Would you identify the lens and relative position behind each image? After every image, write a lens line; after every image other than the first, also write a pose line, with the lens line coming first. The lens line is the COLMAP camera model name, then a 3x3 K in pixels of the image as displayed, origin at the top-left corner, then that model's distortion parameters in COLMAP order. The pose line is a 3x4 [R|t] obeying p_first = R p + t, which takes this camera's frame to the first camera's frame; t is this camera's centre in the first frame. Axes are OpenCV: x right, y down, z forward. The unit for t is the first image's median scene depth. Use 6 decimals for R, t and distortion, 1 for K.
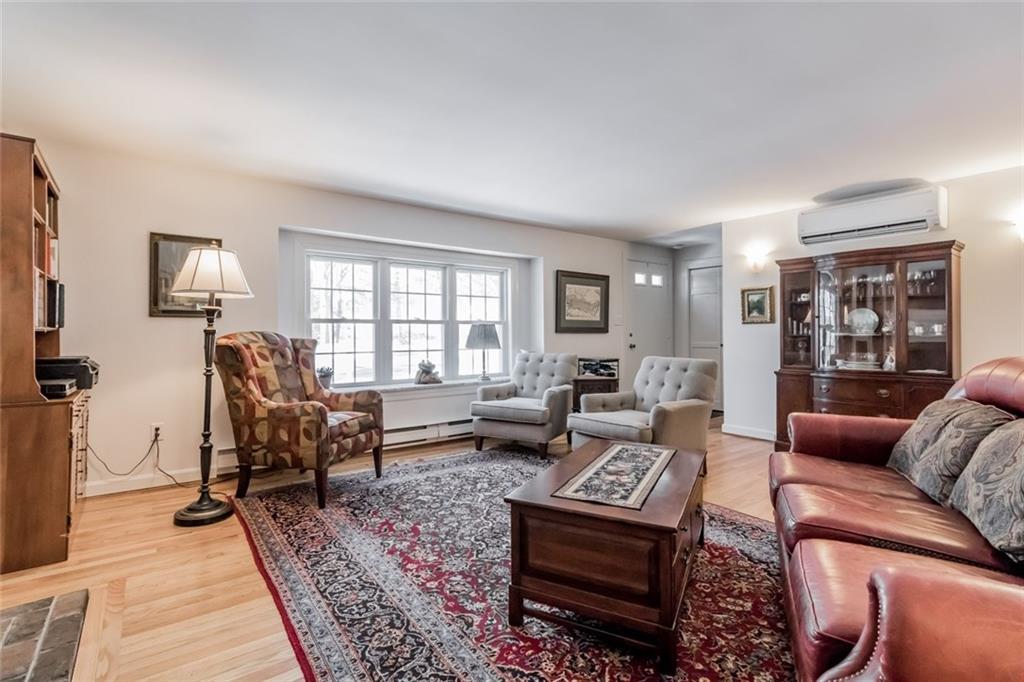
lens RADIAL K [[478.2, 0, 503.1], [0, 478.2, 320.3], [0, 0, 1]] dist [0.000691, 0.000219]
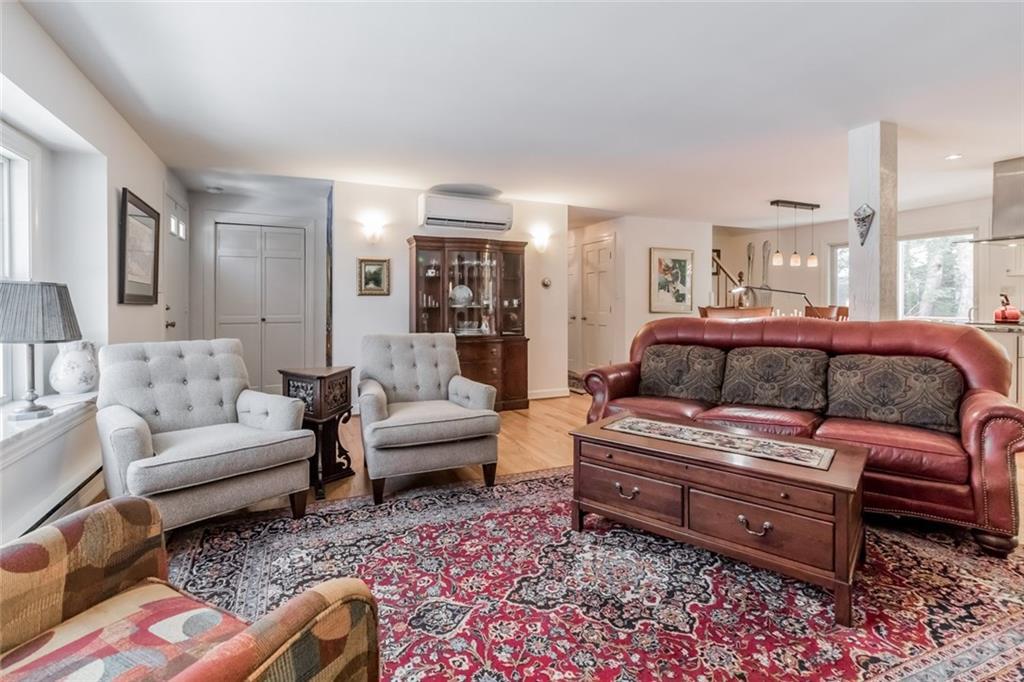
lens RADIAL K [[485.5, 0, 499.5], [0, 485.5, 301.4], [0, 0, 1]] dist [0.000480, 0.000041]
pose [[0.223468, 0.010606, 0.974654, -0.512117], [-0.027562, 0.999610, -0.004559, 0.021942], [-0.974322, -0.025844, 0.223673, 0.722711]]
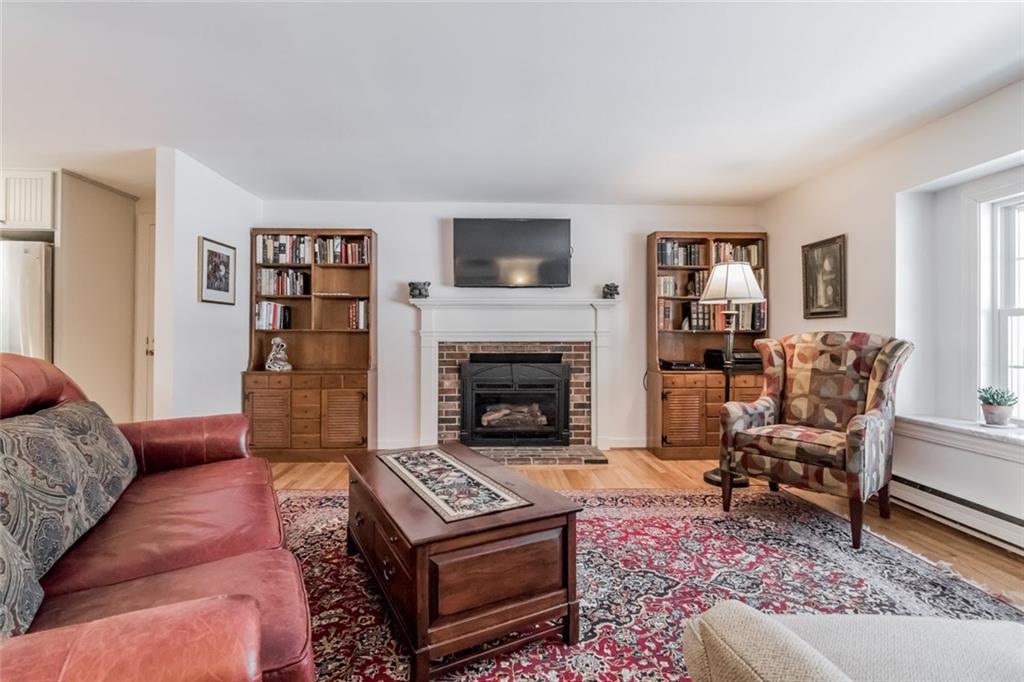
lens RADIAL K [[466.6, 0, 500.9], [0, 466.6, 335.6], [0, 0, 1]] dist [0.001779, 0.000199]
pose [[-0.566569, 0.000582, -0.824014, 0.559716], [0.020443, 0.999702, -0.013350, 0.029460], [0.823761, -0.024409, -0.566412, 0.966645]]
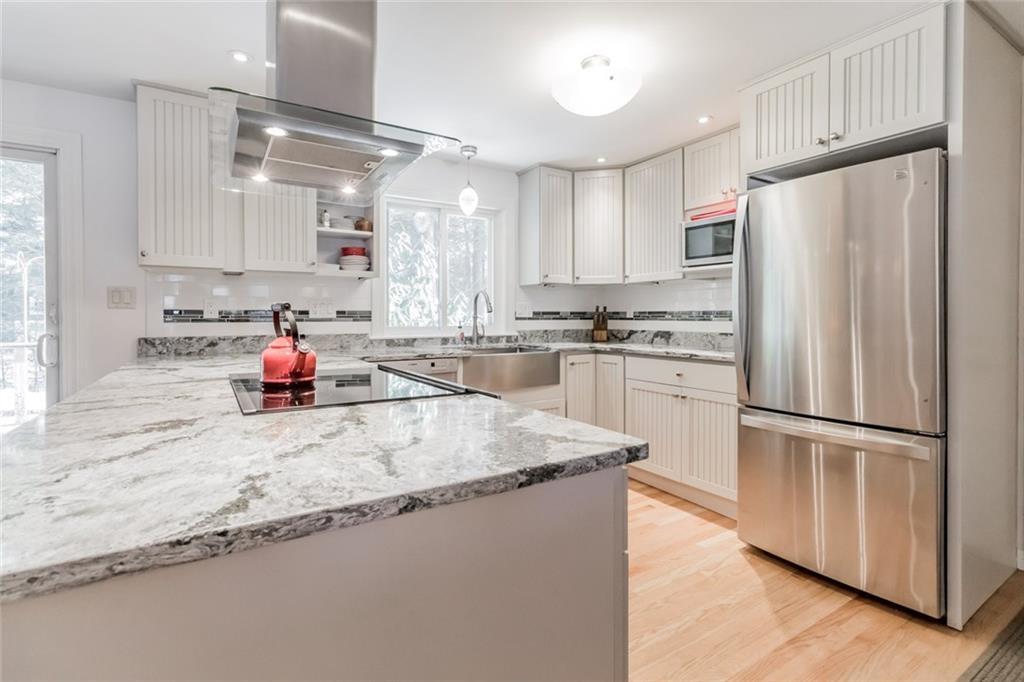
lens RADIAL K [[478.2, 0, 503.1], [0, 478.2, 320.3], [0, 0, 1]] dist [0.000691, 0.000219]
pose [[-0.995655, 0.006692, 0.092876, 0.693370], [0.005249, 0.999862, -0.015771, -0.013738], [-0.092969, -0.015215, -0.995553, 0.178746]]
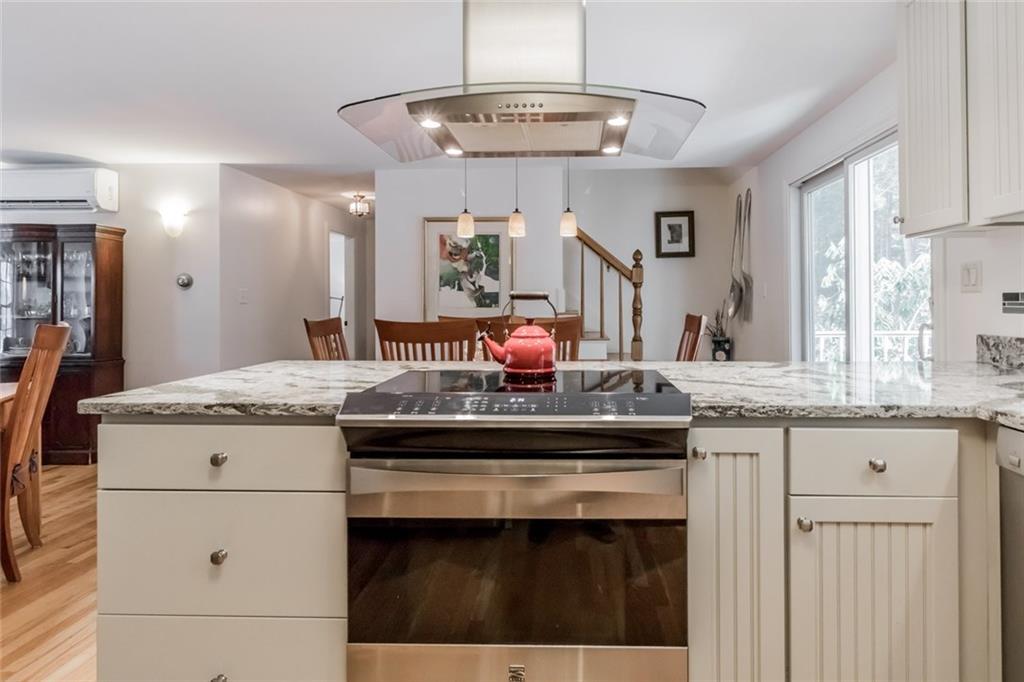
lens RADIAL K [[605.8, 0, 549.3], [0, 605.8, 302.9], [0, 0, 1]] dist [0.002782, 0.000288]
pose [[0.629264, 0.004194, 0.777180, 0.529754], [-0.020350, 0.999732, 0.011081, -0.032626], [-0.776925, -0.022788, 0.629181, -0.558923]]
